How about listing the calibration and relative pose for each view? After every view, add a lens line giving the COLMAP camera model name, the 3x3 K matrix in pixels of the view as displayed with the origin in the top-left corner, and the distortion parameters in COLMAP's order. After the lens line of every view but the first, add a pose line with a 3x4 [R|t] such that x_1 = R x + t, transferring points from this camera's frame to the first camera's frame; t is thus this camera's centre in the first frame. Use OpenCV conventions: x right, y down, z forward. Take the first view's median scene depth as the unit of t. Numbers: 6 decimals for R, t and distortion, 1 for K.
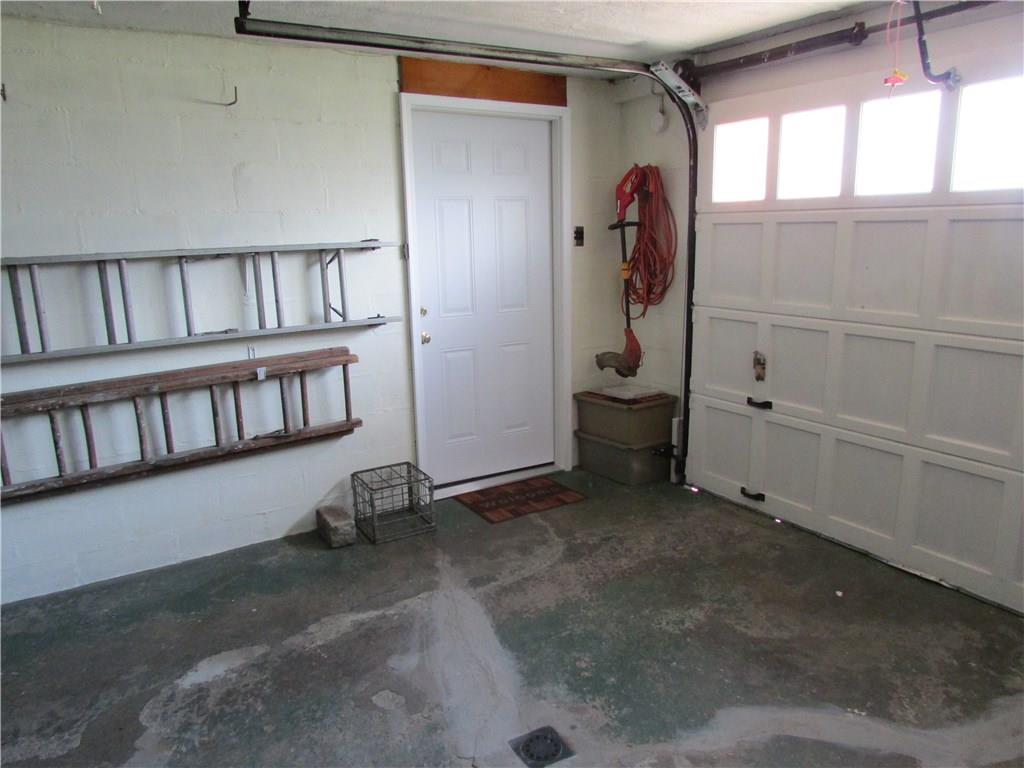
lens RADIAL K [[738.3, 0, 508.4], [0, 738.3, 387.5], [0, 0, 1]] dist [-0.008615, 0.006122]
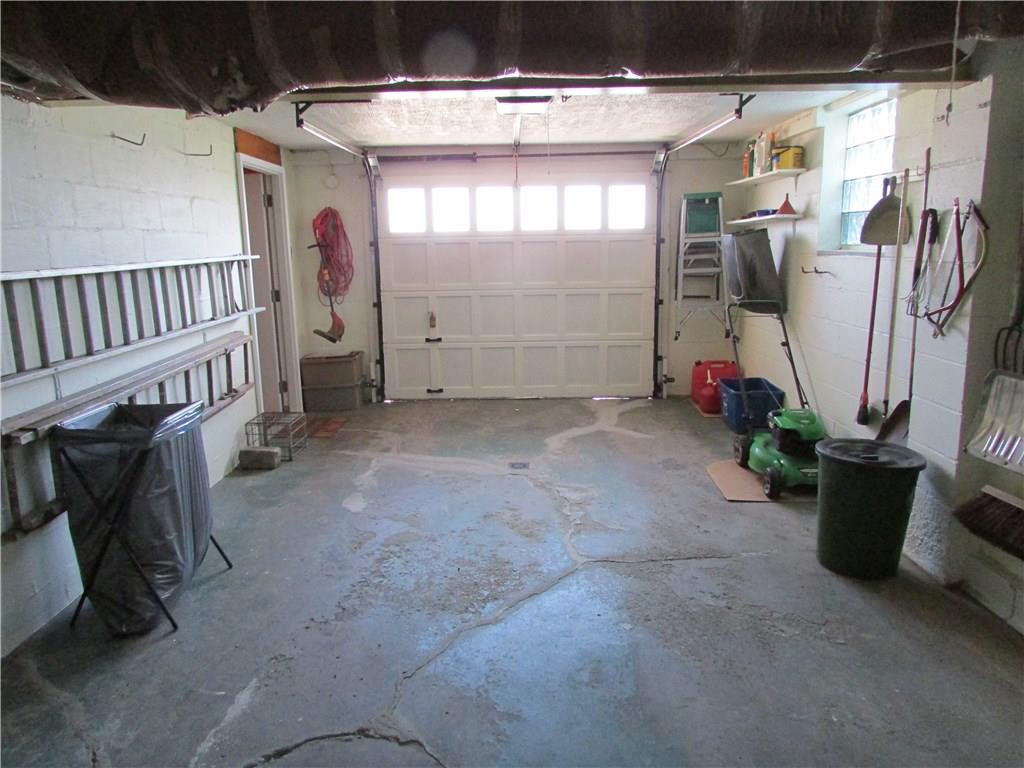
lens RADIAL K [[738.3, 0, 508.4], [0, 738.3, 387.5], [0, 0, 1]] dist [-0.008615, 0.006122]
pose [[0.545772, -0.156130, 0.823259, -1.160975], [0.186455, 0.980484, 0.062339, 0.061453], [-0.816925, 0.119477, 0.564232, -0.194799]]
